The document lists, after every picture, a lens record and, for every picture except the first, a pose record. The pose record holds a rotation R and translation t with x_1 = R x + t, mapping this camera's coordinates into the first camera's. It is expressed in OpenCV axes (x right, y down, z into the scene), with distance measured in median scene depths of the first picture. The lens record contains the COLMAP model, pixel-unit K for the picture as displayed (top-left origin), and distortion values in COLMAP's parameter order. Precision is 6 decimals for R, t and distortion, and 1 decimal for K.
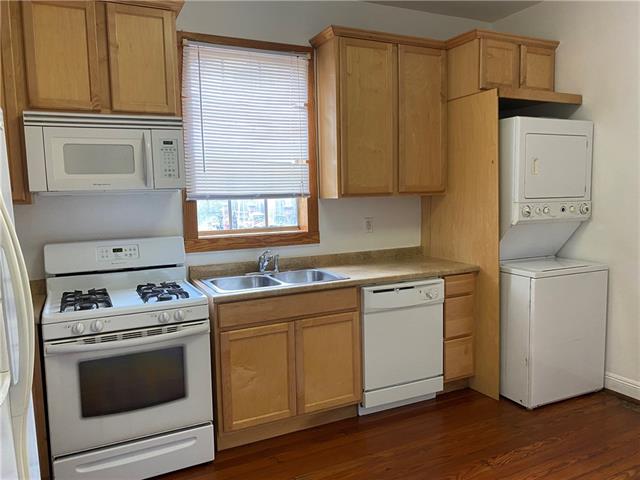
lens RADIAL K [[493.5, 0, 322.0], [0, 493.5, 240.1], [0, 0, 1]] dist [0.043773, -0.051398]
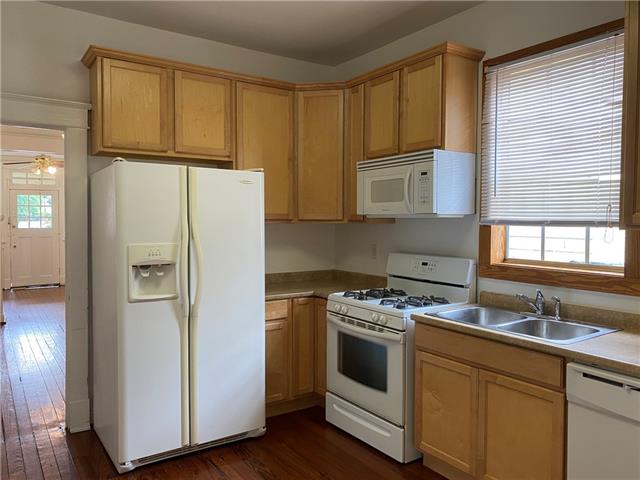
lens RADIAL K [[493.5, 0, 320.7], [0, 493.5, 239.4], [0, 0, 1]] dist [0.043773, -0.051398]
pose [[0.121834, 0.062327, -0.990592, 0.740255], [-0.105967, 0.993139, 0.049455, -0.071408], [0.986878, 0.098945, 0.127602, 0.590971]]
